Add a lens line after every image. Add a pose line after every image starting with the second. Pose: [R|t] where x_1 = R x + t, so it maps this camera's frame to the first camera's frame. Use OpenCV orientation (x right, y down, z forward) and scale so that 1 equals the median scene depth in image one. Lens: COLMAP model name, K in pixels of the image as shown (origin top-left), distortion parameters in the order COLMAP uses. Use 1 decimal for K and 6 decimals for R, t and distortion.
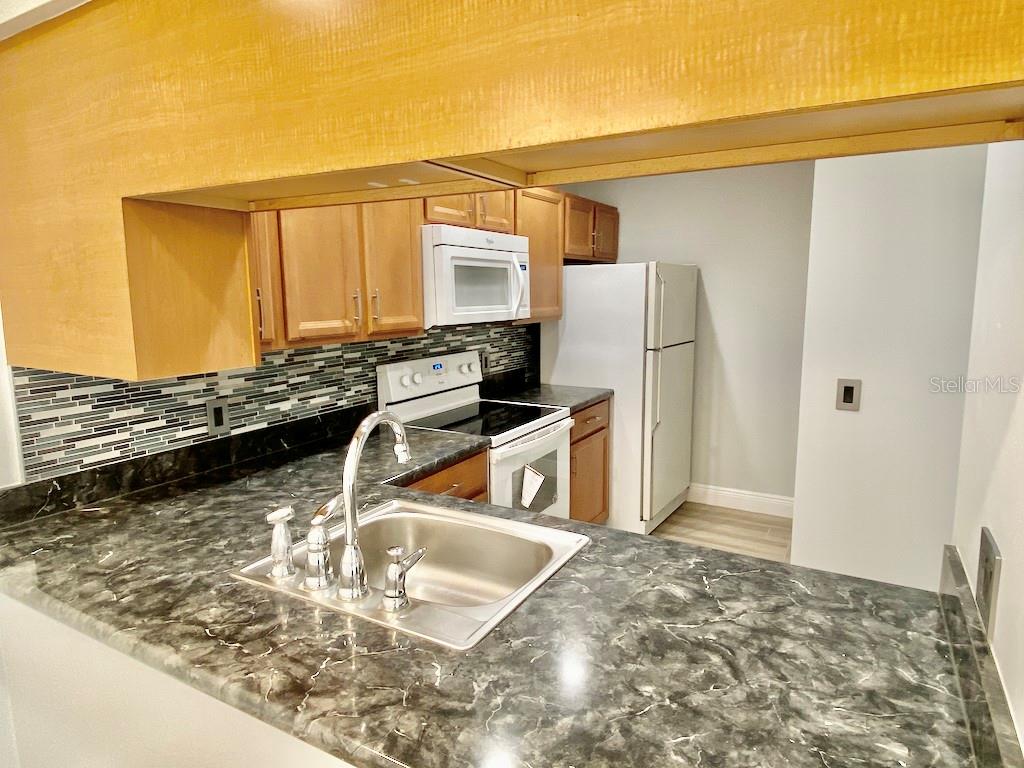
lens RADIAL K [[618.8, 0, 512.0], [0, 618.8, 384.0], [0, 0, 1]] dist [0.069374, -0.084405]
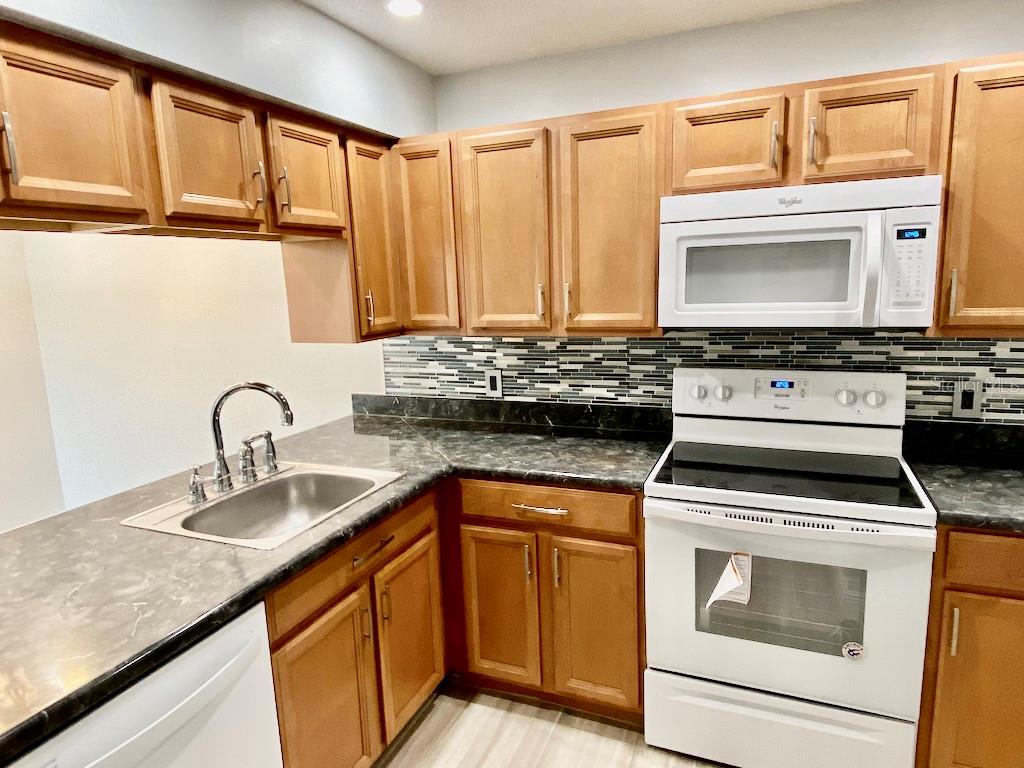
lens RADIAL K [[618.8, 0, 512.0], [0, 618.8, 384.0], [0, 0, 1]] dist [0.069374, -0.084405]
pose [[0.119157, 0.172394, -0.977794, 0.711262], [-0.115976, 0.980486, 0.158735, -0.139252], [0.986079, 0.094487, 0.136826, 0.780219]]
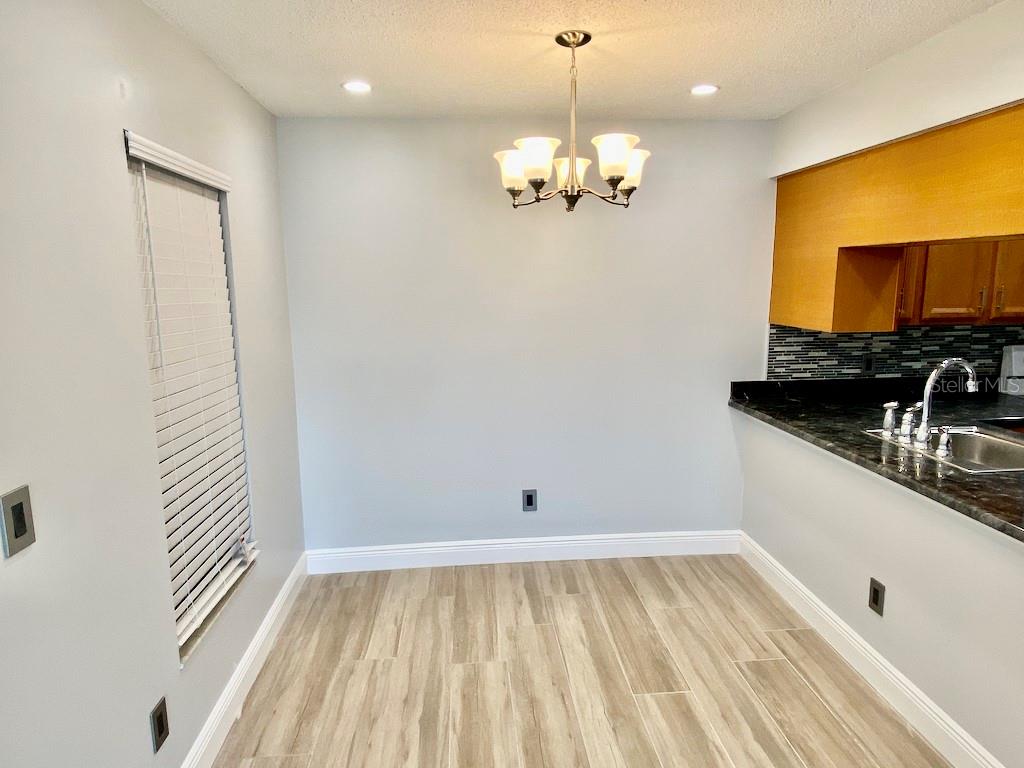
lens RADIAL K [[618.8, 0, 512.0], [0, 618.8, 384.0], [0, 0, 1]] dist [0.069374, -0.084405]
pose [[0.558484, 0.136893, -0.818141, 0.319719], [-0.117343, 0.989408, 0.085449, 0.065090], [0.821173, 0.048281, 0.568633, -0.620568]]
